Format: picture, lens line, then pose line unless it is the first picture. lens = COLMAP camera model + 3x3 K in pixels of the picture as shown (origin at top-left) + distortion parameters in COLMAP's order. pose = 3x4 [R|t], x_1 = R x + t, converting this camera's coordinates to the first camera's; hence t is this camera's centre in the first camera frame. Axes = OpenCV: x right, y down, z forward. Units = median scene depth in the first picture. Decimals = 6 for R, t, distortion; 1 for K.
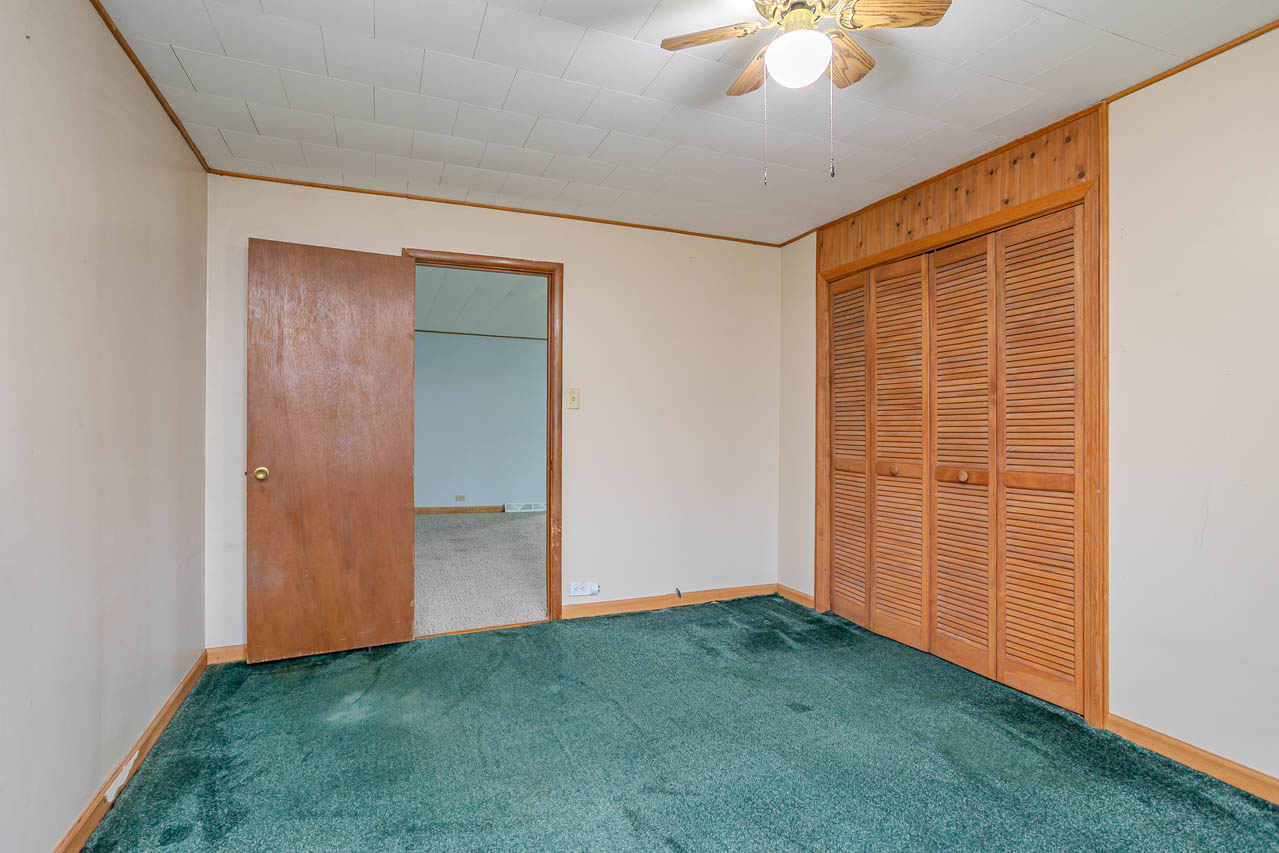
lens RADIAL K [[618.3, 0, 640.0], [0, 618.3, 428.1], [0, 0, 1]] dist [-0.031526, 0.018125]
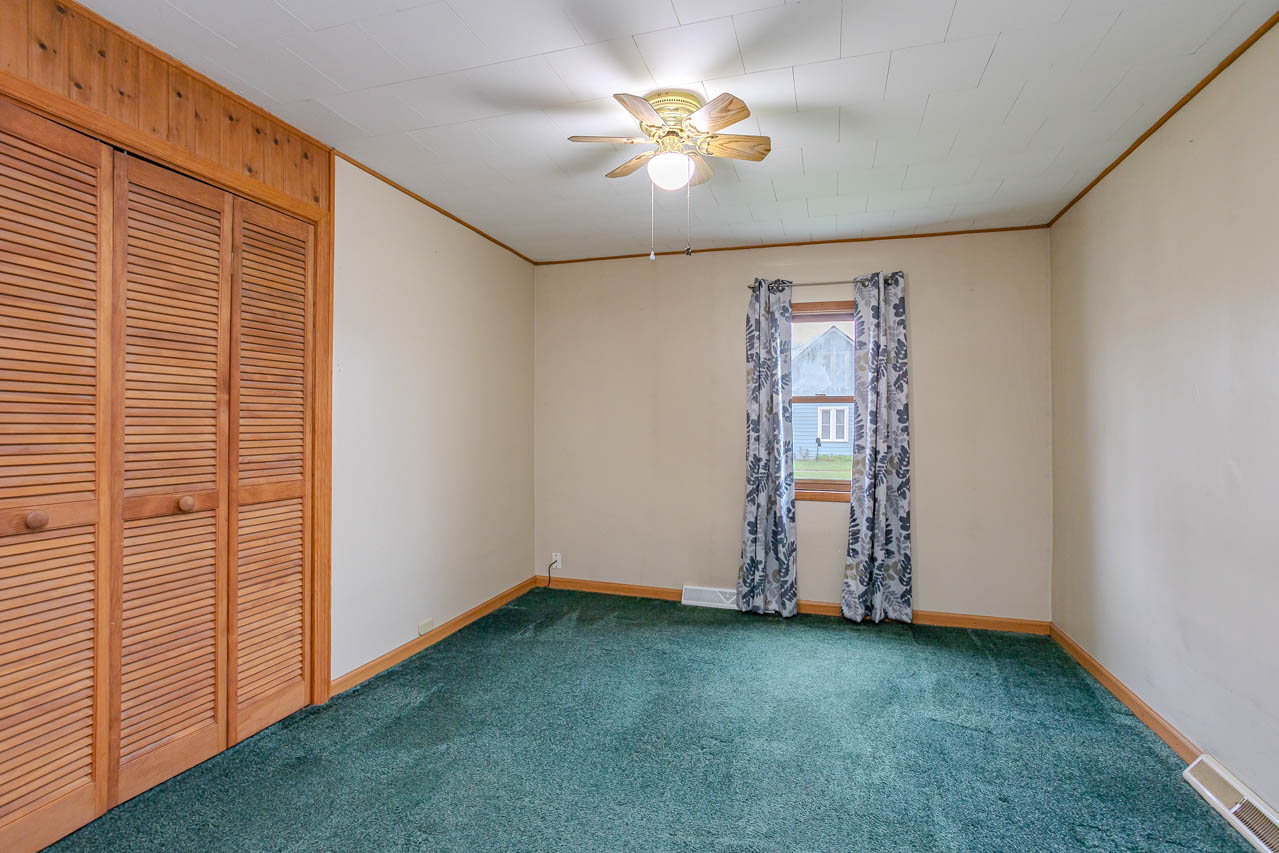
lens RADIAL K [[618.3, 0, 639.3], [0, 618.3, 424.7], [0, 0, 1]] dist [-0.031526, 0.018125]
pose [[-0.762702, -0.002253, 0.646747, -0.358428], [-0.006950, 0.999965, -0.004712, -0.014777], [-0.646713, -0.008089, -0.762690, 1.271231]]
